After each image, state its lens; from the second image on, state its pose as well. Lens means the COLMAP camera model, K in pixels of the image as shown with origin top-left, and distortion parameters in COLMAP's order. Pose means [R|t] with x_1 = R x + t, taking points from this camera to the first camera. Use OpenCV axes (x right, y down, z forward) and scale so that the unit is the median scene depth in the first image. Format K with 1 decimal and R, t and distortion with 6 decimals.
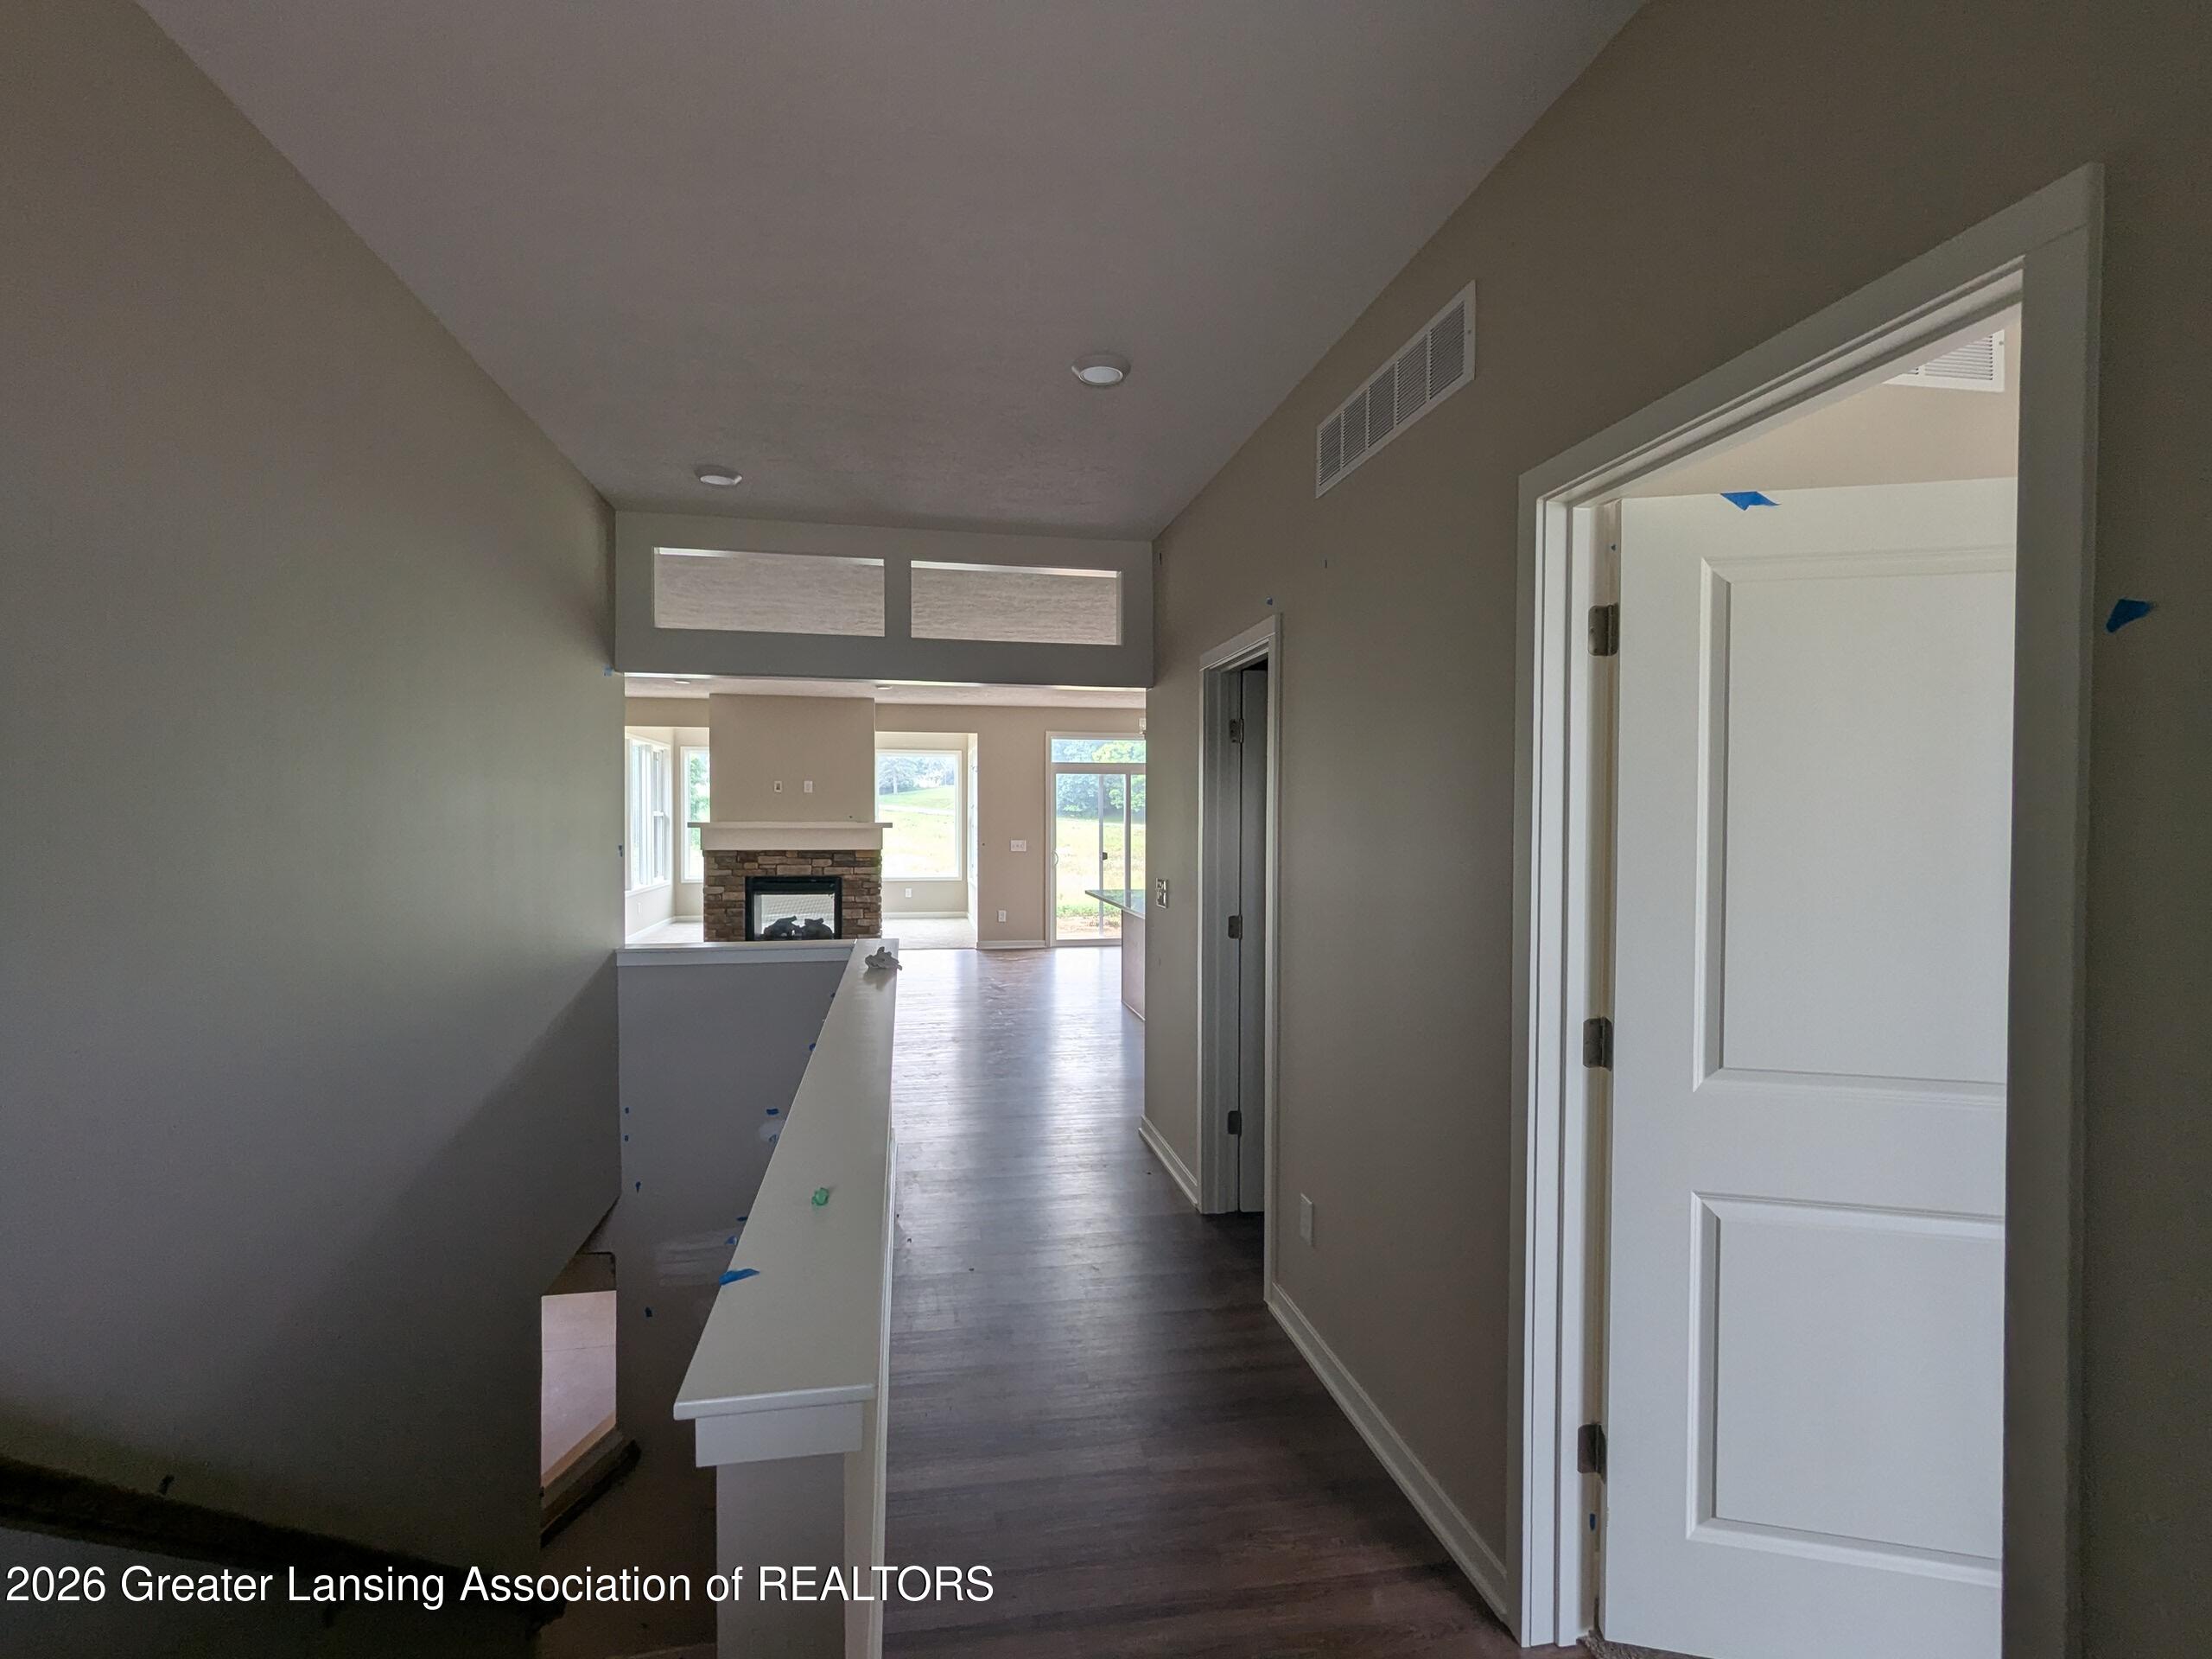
lens RADIAL K [[1048.1, 0, 1103.4], [0, 1048.1, 831.3], [0, 0, 1]] dist [-0.000163, 0.000095]
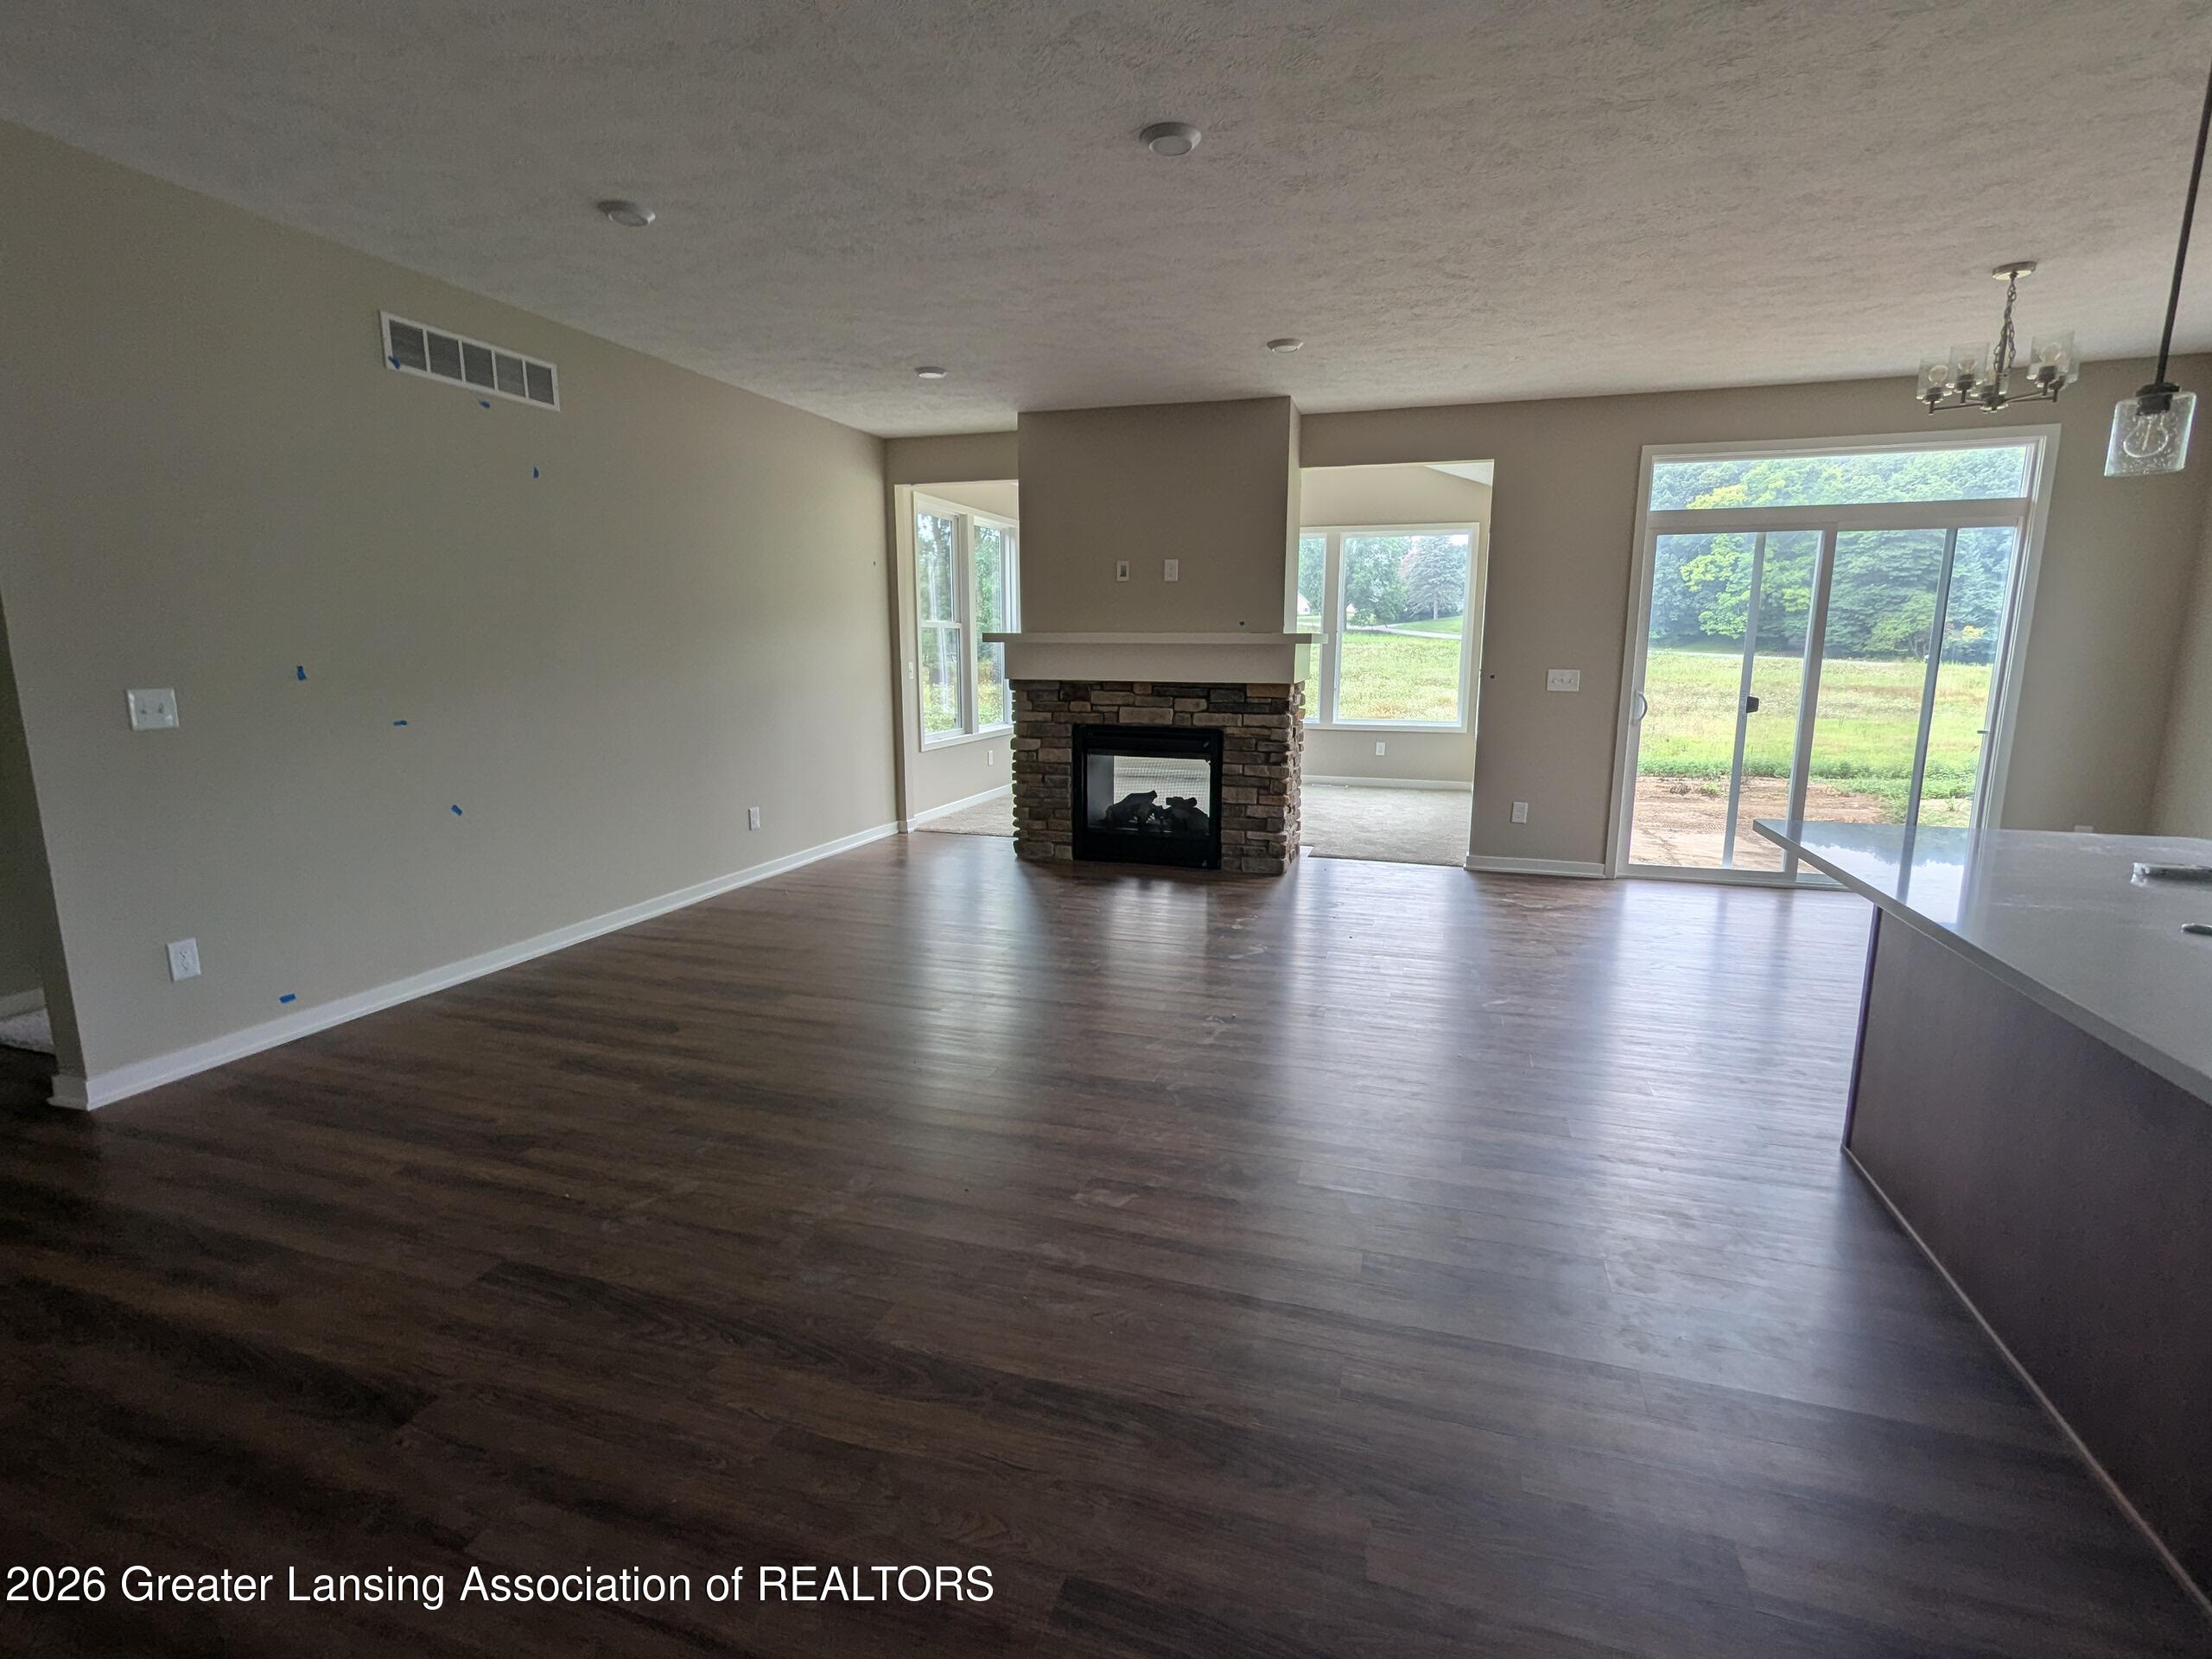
lens RADIAL K [[1048.1, 0, 1103.4], [0, 1048.1, 831.3], [0, 0, 1]] dist [-0.000163, 0.000095]
pose [[0.877240, 0.085951, -0.472296, -0.031138], [-0.008802, 0.986555, 0.163192, 0.004949], [0.479972, -0.139001, 0.866202, 0.463485]]
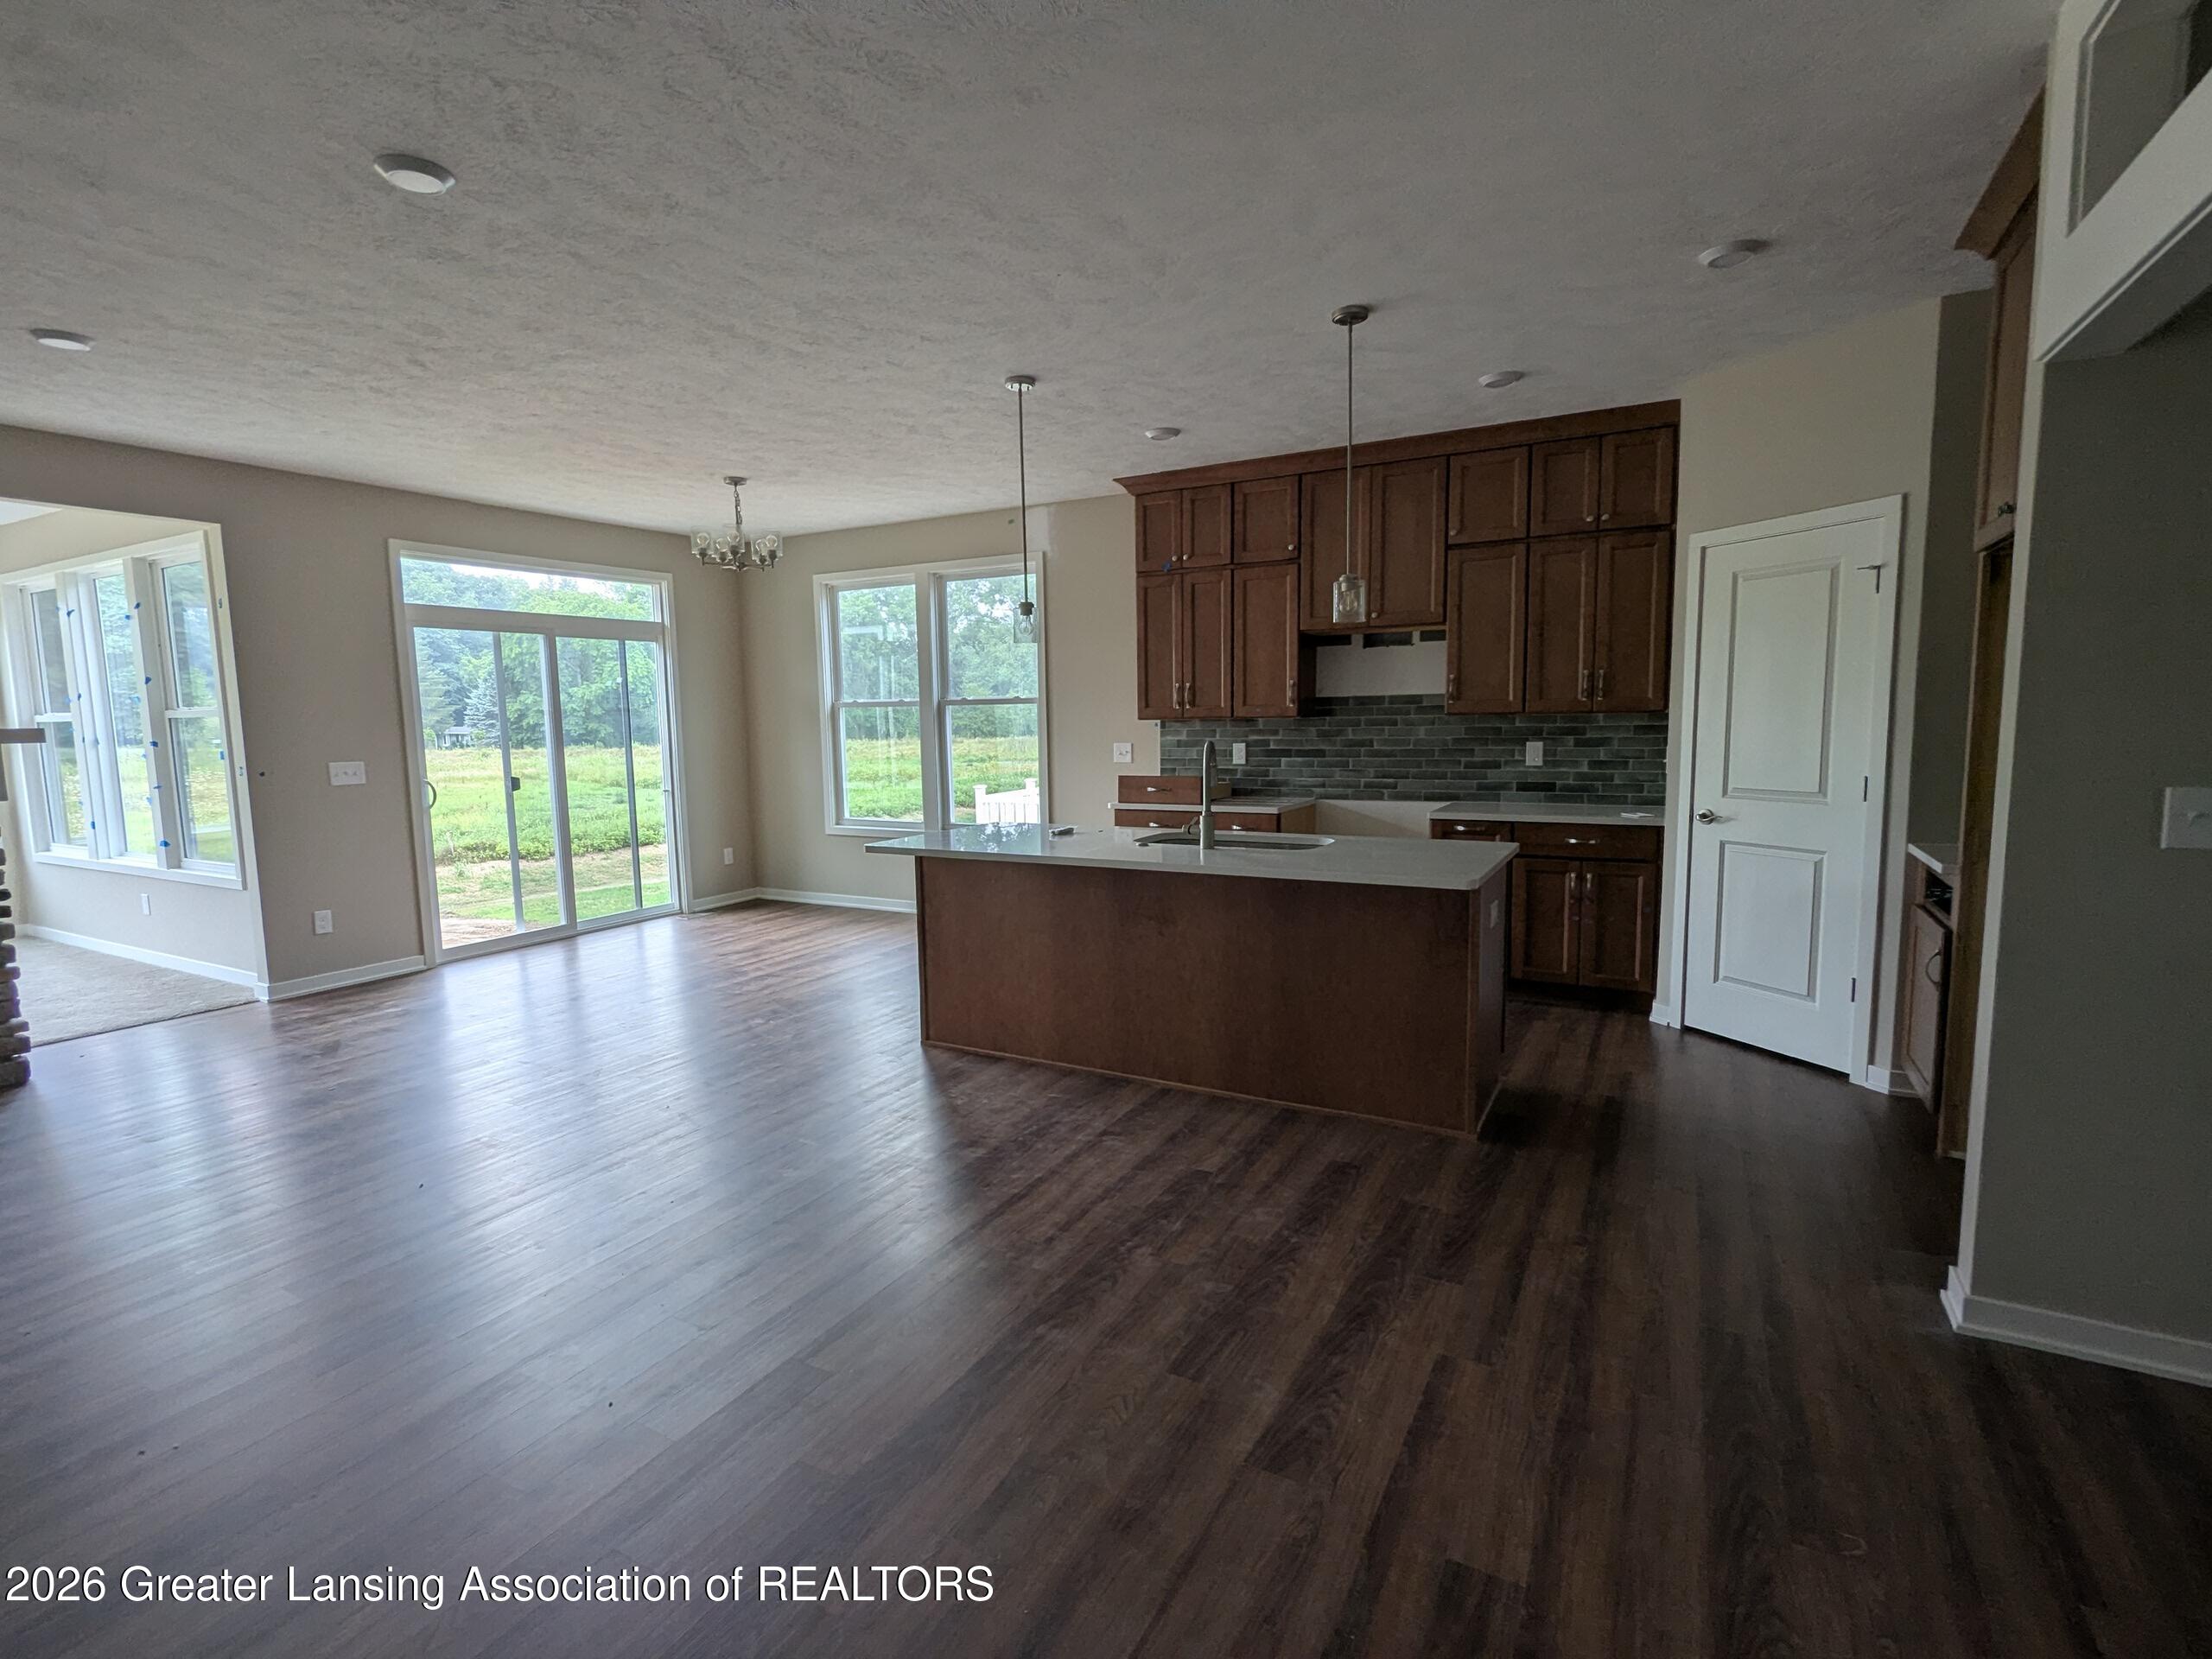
lens RADIAL K [[1048.1, 0, 1103.4], [0, 1048.1, 831.3], [0, 0, 1]] dist [-0.000163, 0.000095]
pose [[0.641494, -0.096317, 0.761058, -0.247772], [0.028968, 0.994420, 0.101433, 0.001339], [-0.766581, -0.043023, 0.640704, 0.452576]]
